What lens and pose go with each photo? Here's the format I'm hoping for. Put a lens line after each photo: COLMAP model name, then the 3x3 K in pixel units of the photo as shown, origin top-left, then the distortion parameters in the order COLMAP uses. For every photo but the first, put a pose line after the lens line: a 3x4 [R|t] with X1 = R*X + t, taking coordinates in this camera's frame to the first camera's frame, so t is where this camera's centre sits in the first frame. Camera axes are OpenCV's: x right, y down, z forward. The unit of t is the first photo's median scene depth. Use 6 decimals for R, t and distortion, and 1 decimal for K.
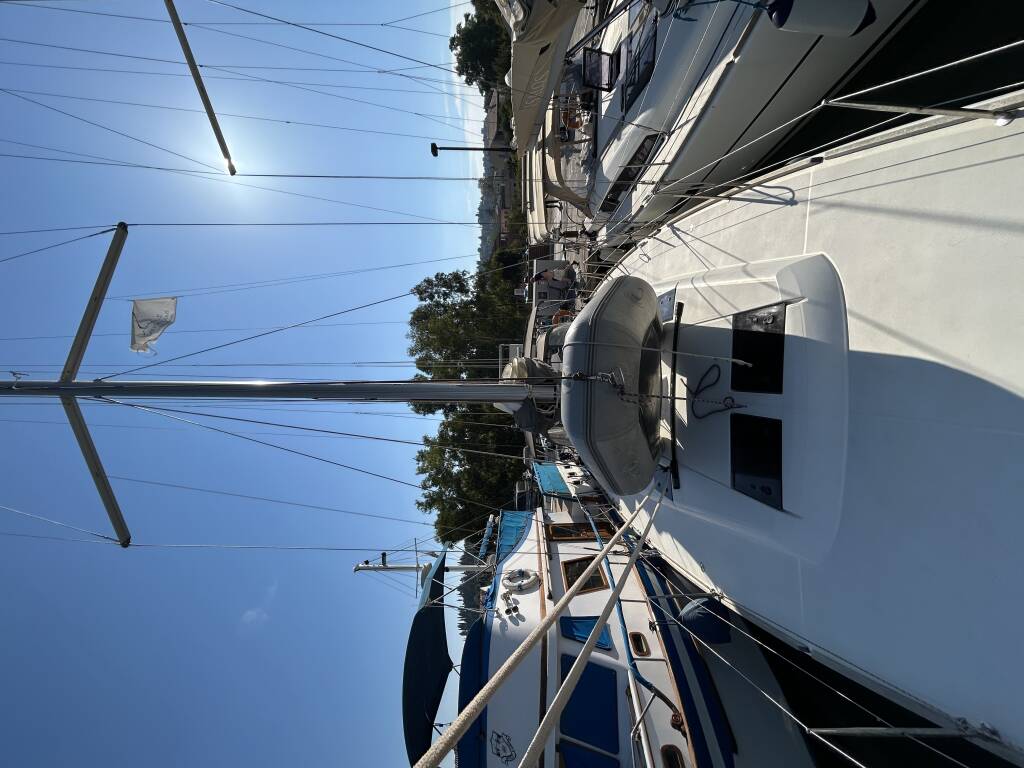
lens RADIAL K [[405.4, 0, 512.4], [0, 405.4, 380.8], [0, 0, 1]] dist [0.005996, 0.000624]
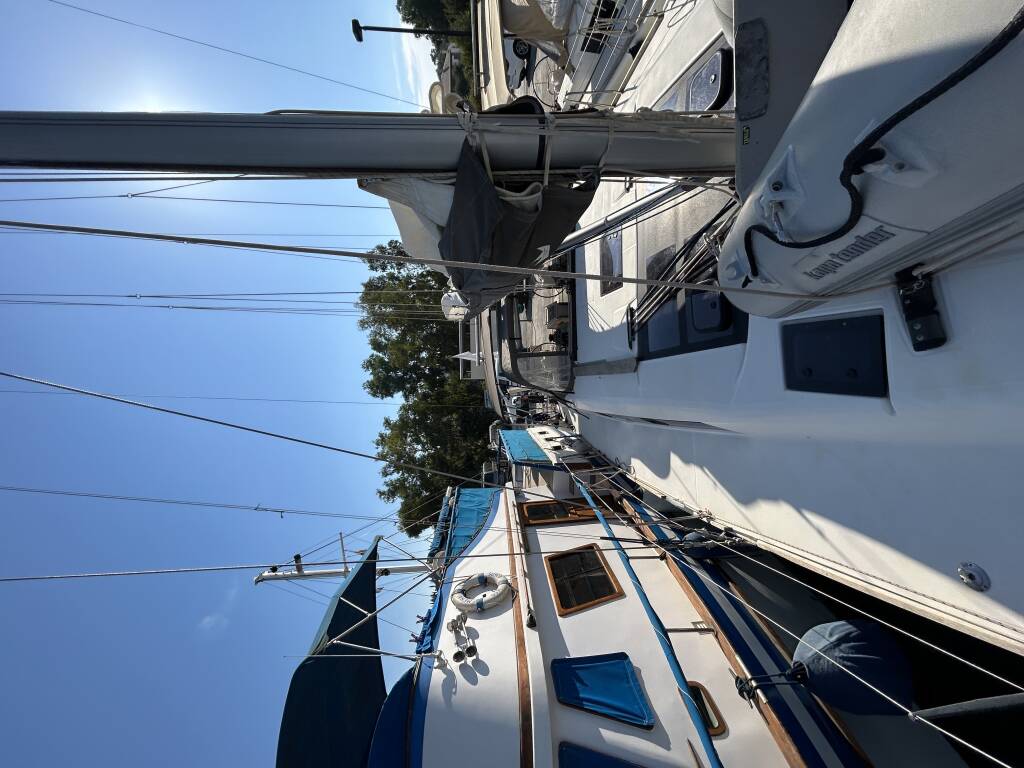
lens RADIAL K [[405.4, 0, 513.6], [0, 405.4, 386.0], [0, 0, 1]] dist [0.005996, 0.000624]
pose [[0.995791, -0.032631, 0.085646, 0.017247], [0.028473, 0.998377, 0.049330, 0.099320], [-0.087117, -0.046684, 0.995104, 0.264924]]
